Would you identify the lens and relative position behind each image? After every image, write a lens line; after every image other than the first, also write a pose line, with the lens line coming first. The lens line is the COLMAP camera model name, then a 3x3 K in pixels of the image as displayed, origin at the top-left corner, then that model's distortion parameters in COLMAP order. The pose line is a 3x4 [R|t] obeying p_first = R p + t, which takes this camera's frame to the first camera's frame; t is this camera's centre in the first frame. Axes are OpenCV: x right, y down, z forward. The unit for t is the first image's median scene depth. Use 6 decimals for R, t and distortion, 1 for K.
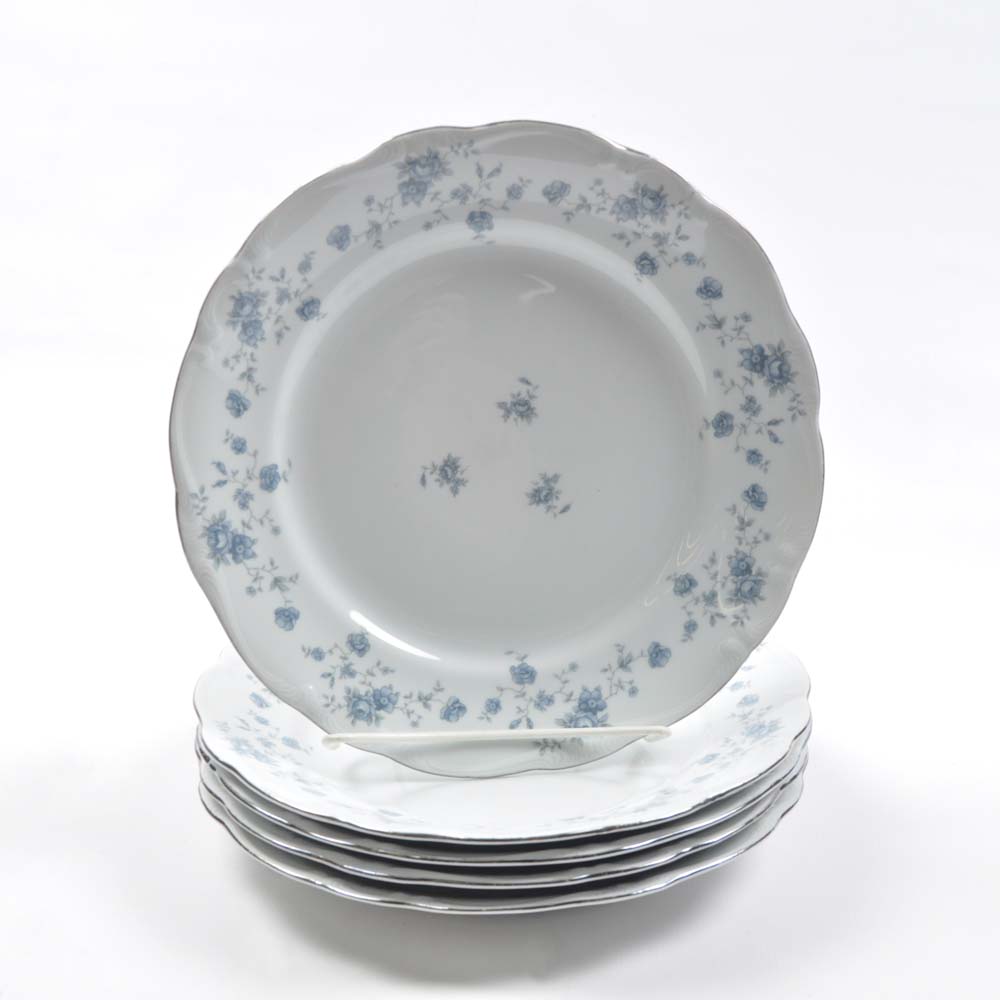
lens RADIAL K [[1601.0, 0, 499.4], [0, 1601.0, 502.0], [0, 0, 1]] dist [-0.060799, 0.000000]
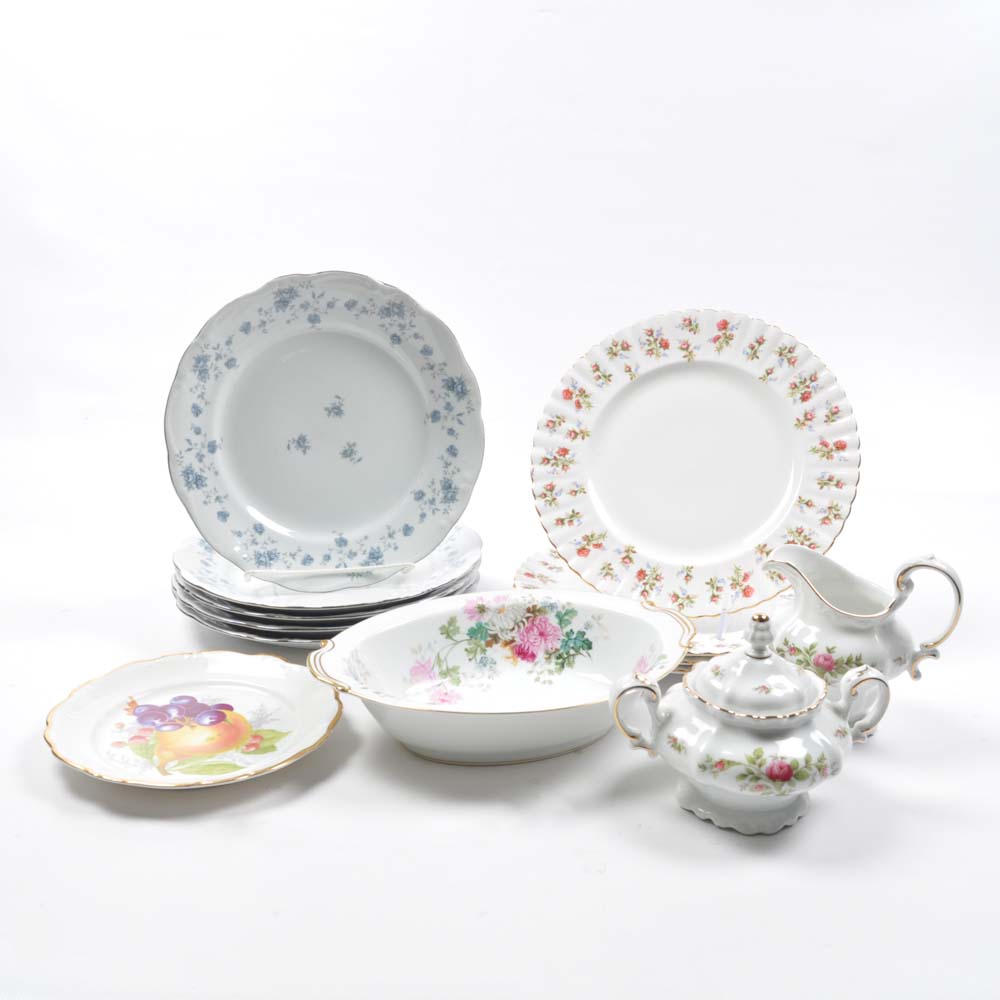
lens RADIAL K [[1173.3, 0, 496.0], [0, 1173.3, 502.9], [0, 0, 1]] dist [-0.078207, 0.000000]
pose [[0.986408, -0.031190, 0.161325, -0.031483], [0.031038, 0.999512, 0.003461, 0.063291], [-0.161354, 0.001593, 0.986895, -0.526517]]
